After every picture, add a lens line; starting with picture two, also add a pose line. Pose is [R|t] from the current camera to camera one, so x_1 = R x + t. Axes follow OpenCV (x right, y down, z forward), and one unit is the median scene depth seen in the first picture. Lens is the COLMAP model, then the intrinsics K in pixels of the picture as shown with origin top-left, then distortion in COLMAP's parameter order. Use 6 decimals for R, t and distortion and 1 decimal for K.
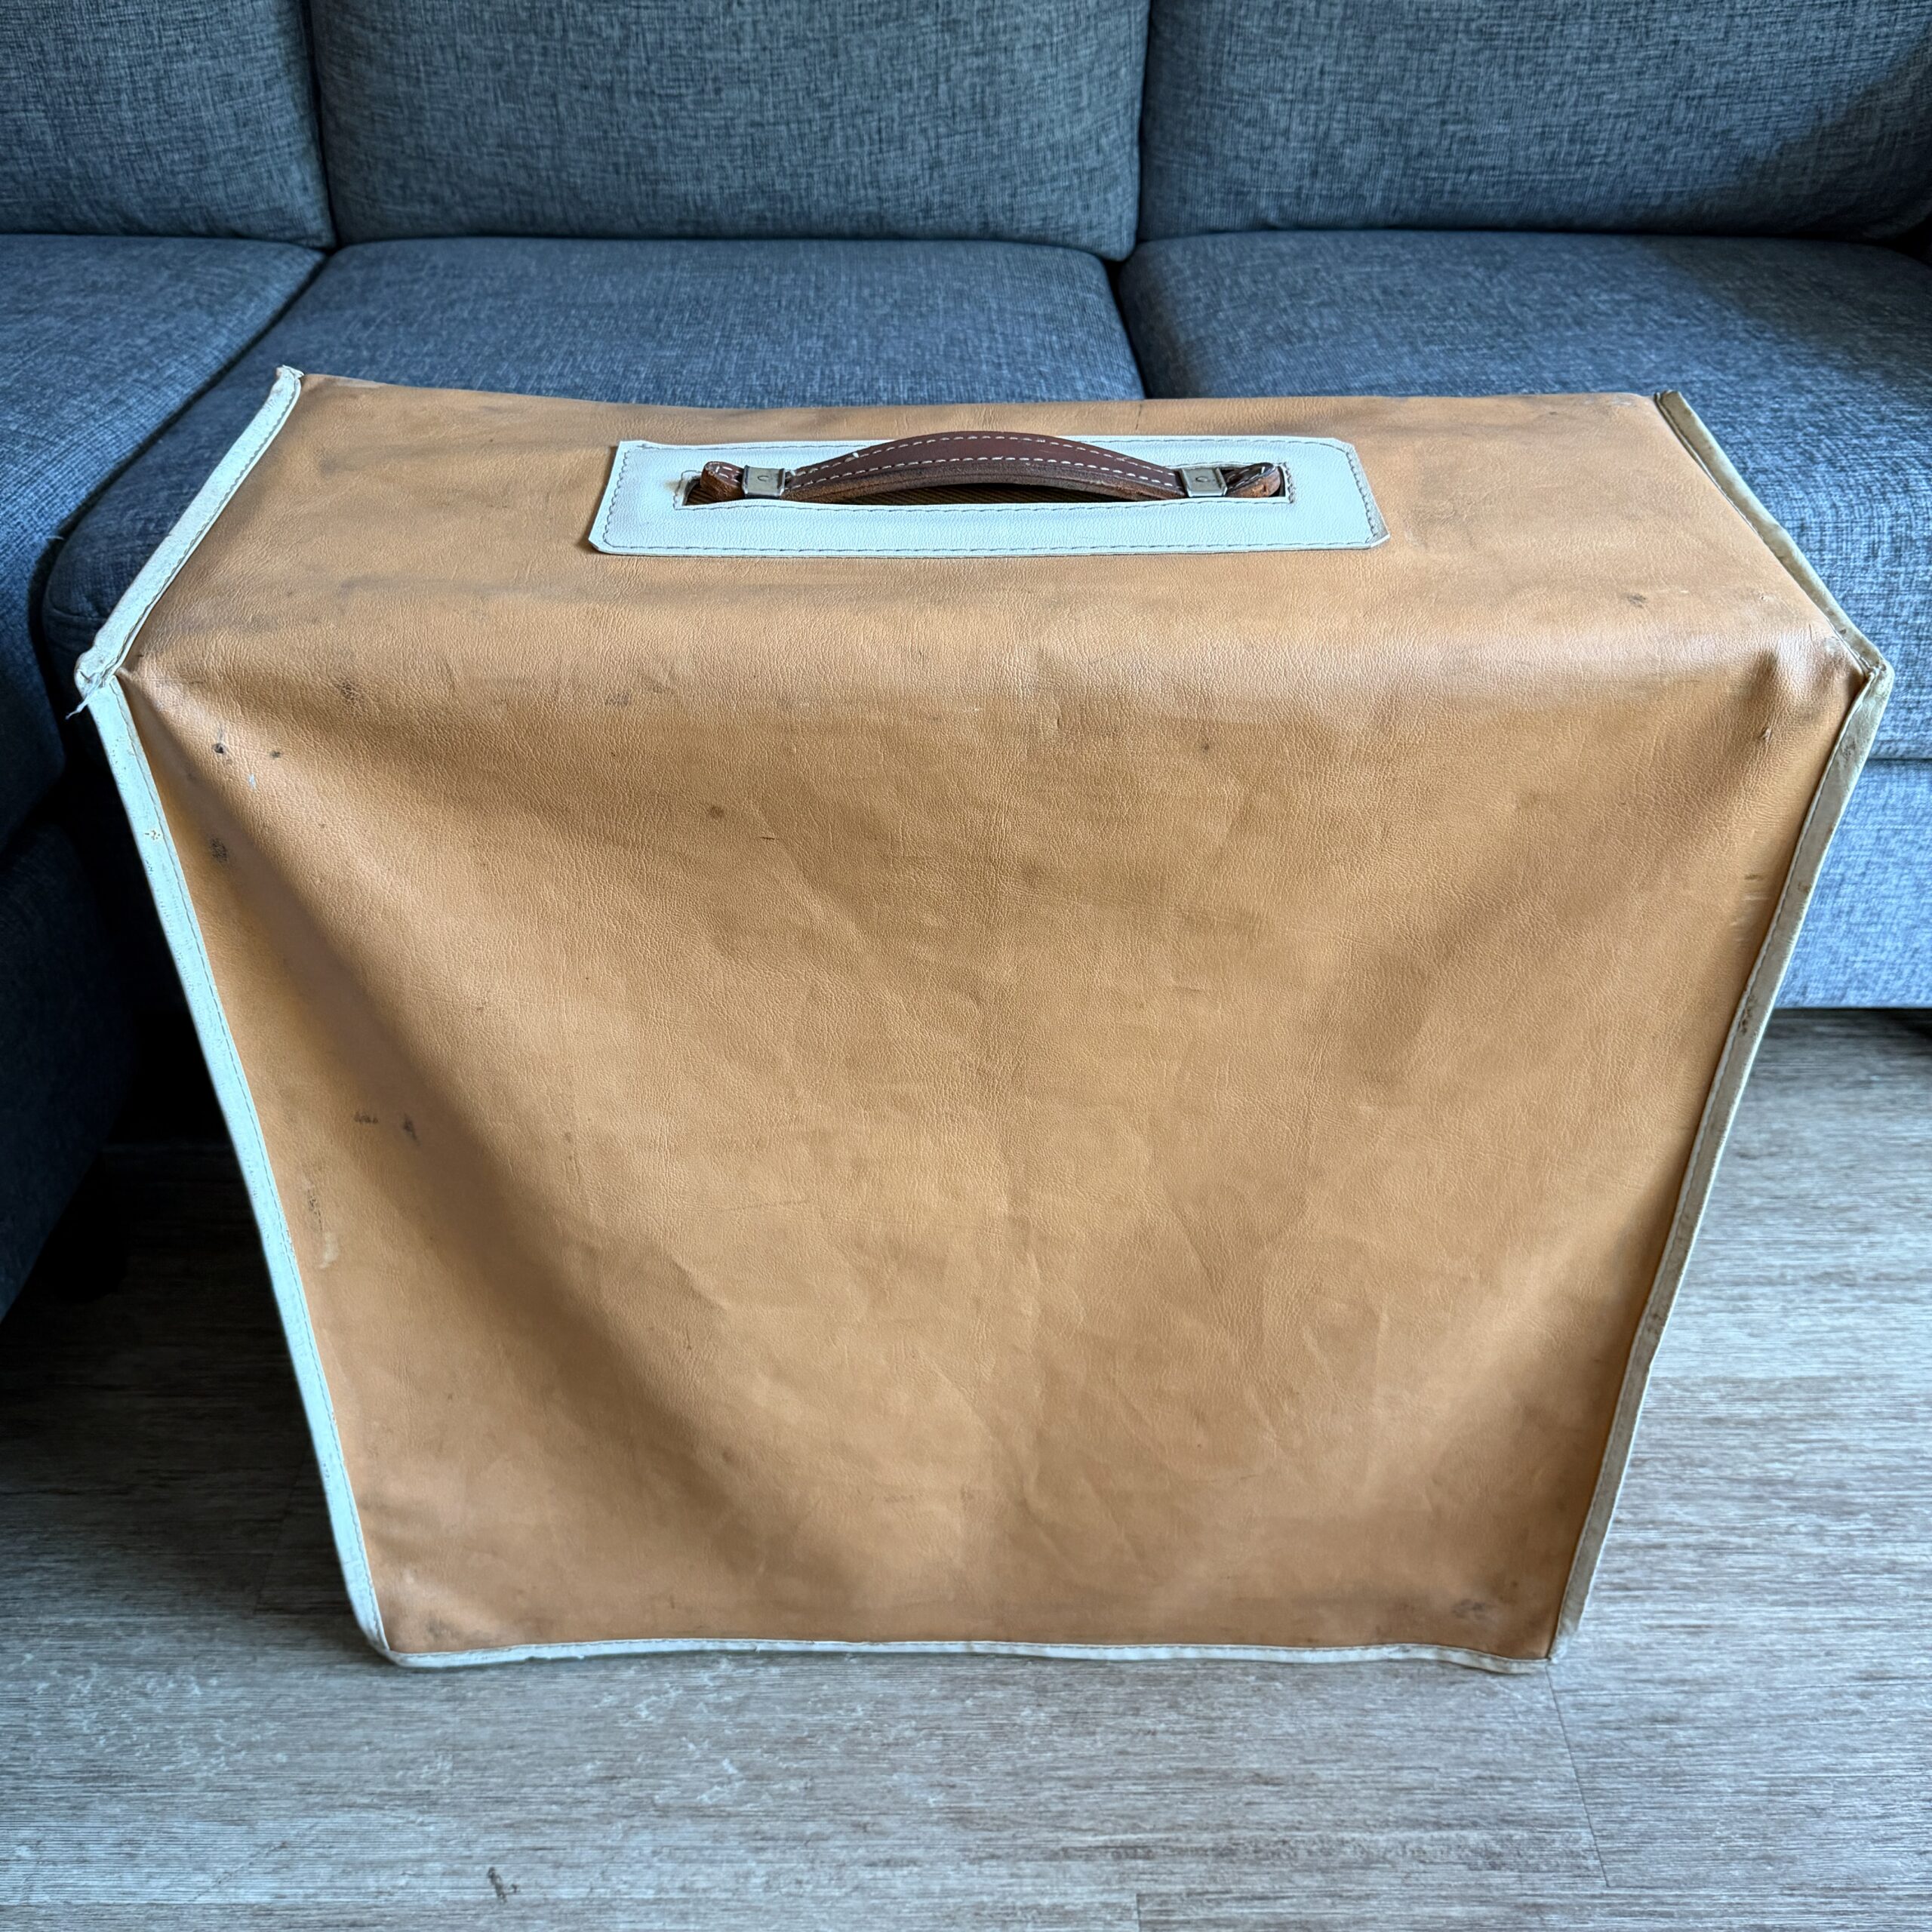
lens RADIAL K [[1841.7, 0, 970.2], [0, 1841.7, 967.1], [0, 0, 1]] dist [-0.006839, -0.004968]
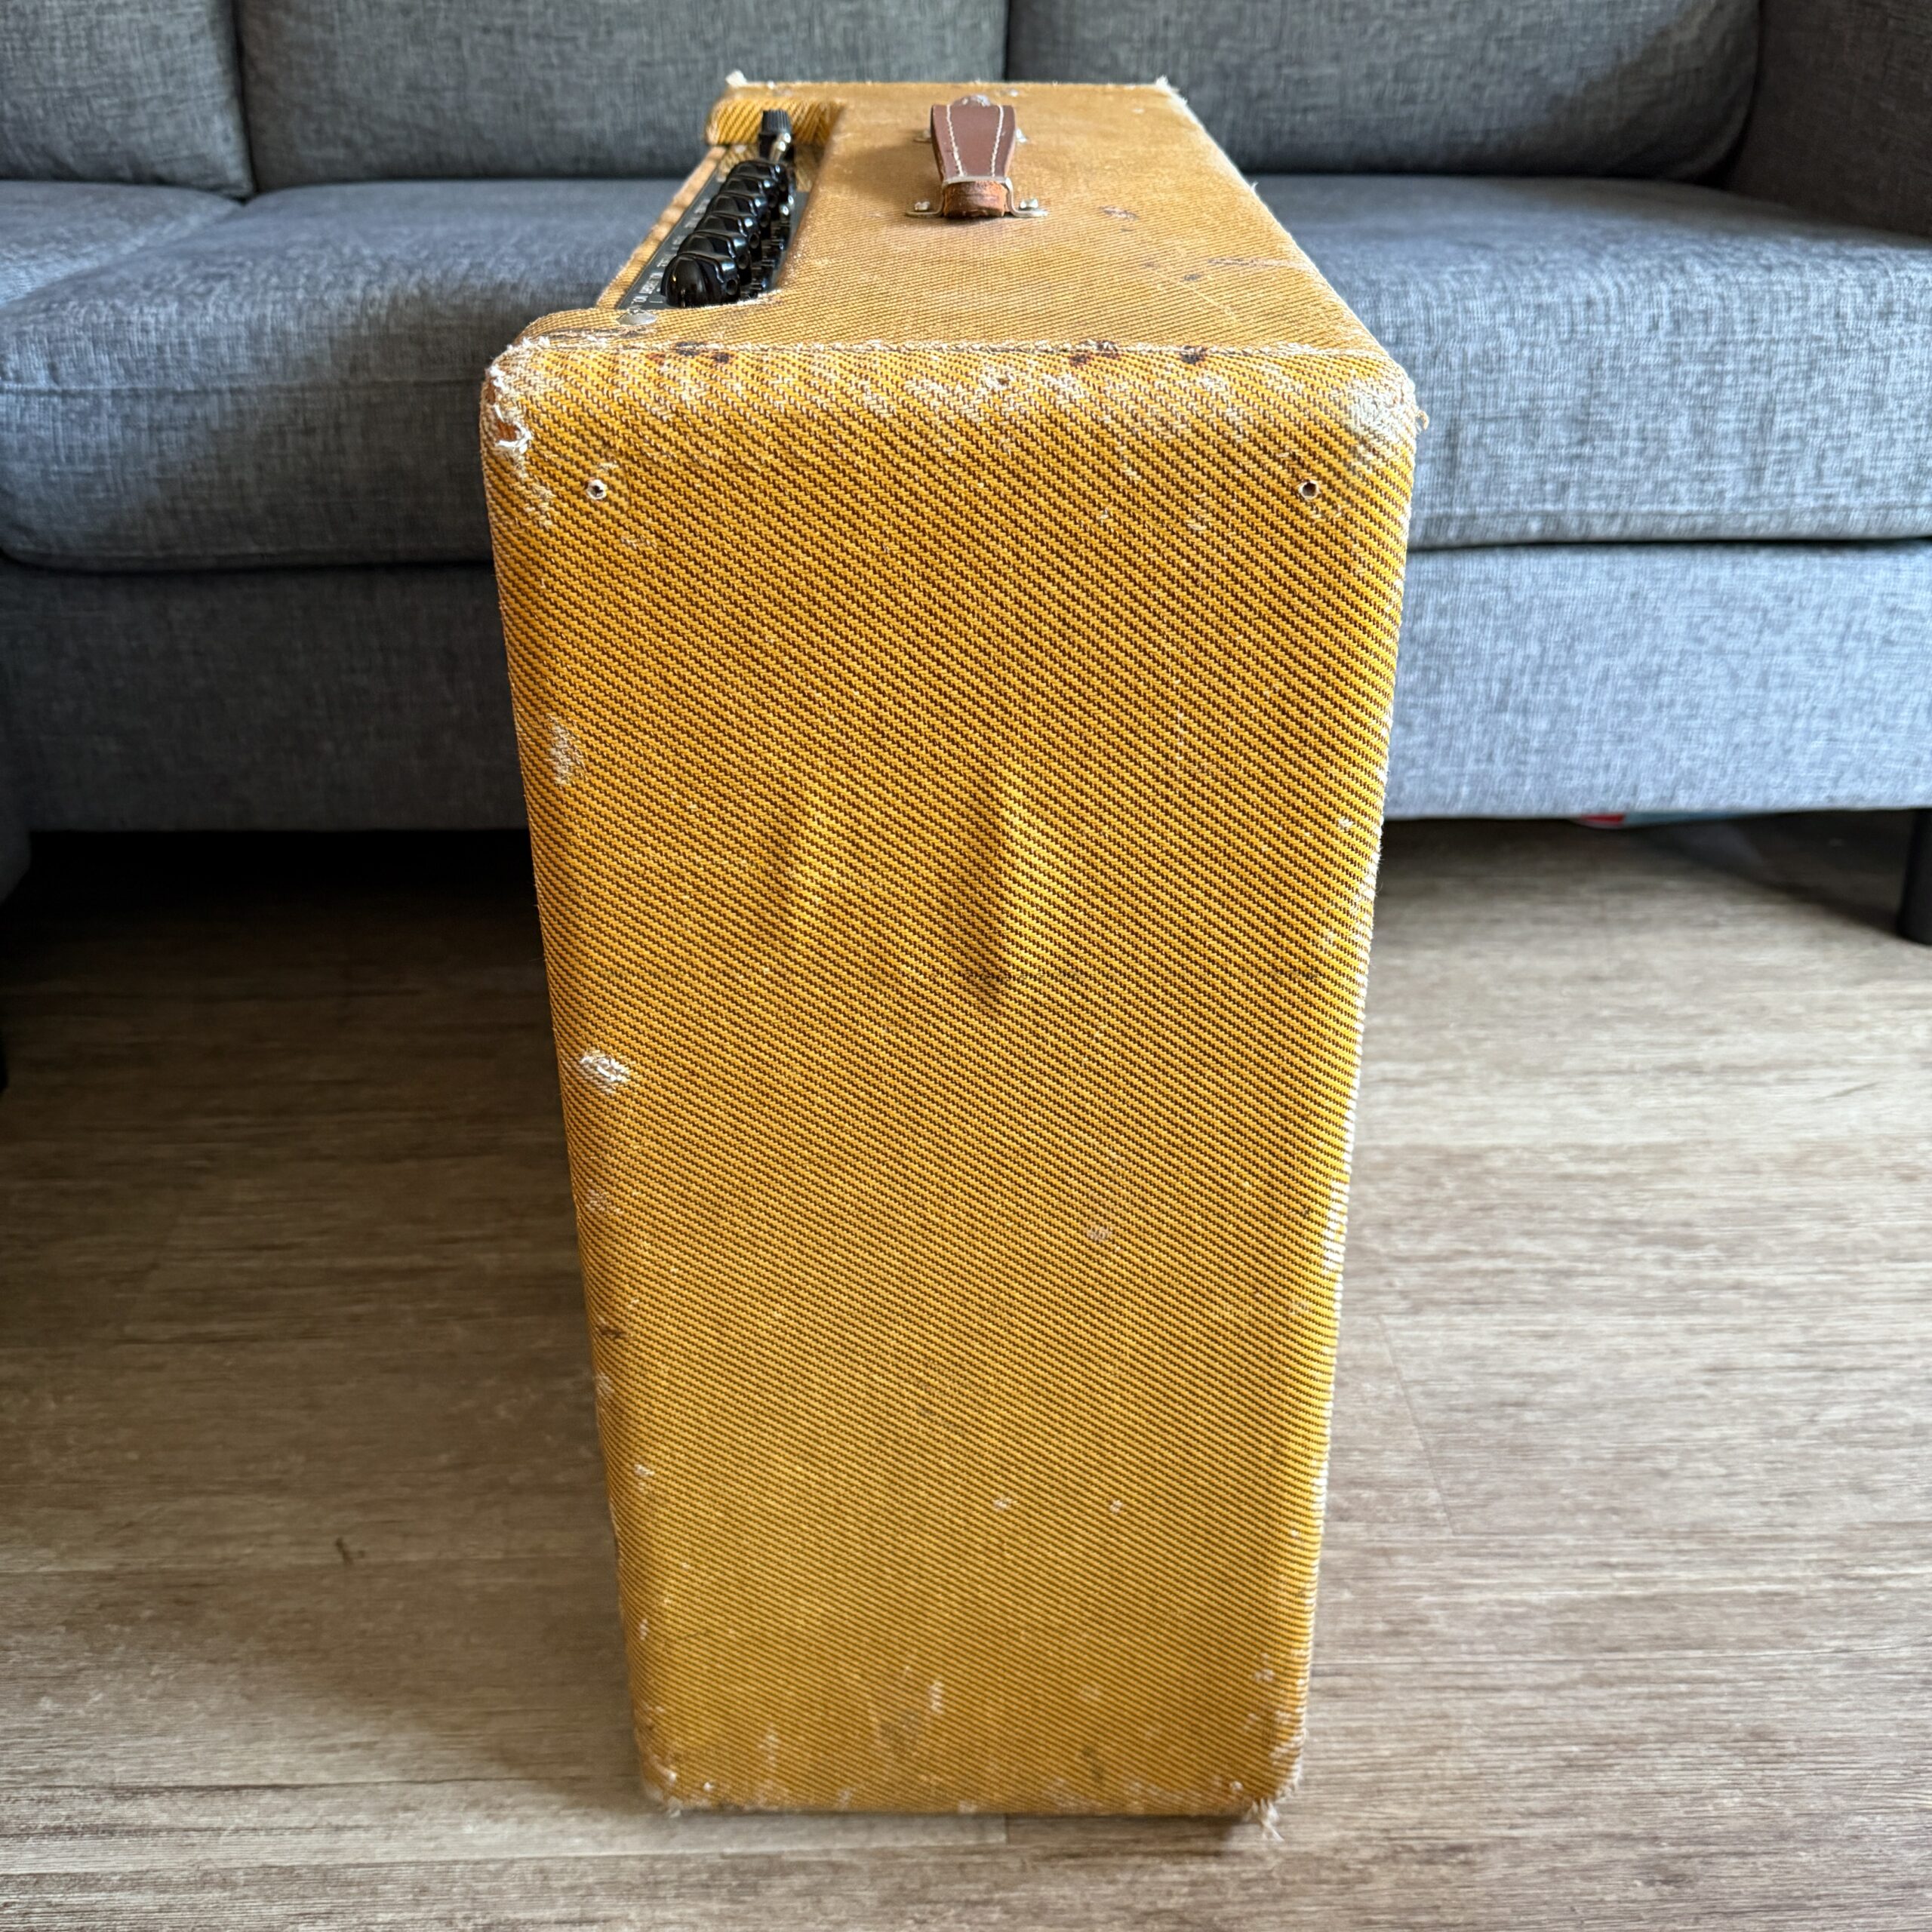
lens RADIAL K [[1847.9, 0, 962.1], [0, 1847.9, 970.7], [0, 0, 1]] dist [-0.006104, -0.008793]
pose [[0.999637, -0.013553, 0.023268, 0.041987], [0.016112, 0.993400, -0.113565, 0.222104], [-0.021575, 0.113899, 0.993258, -0.025413]]
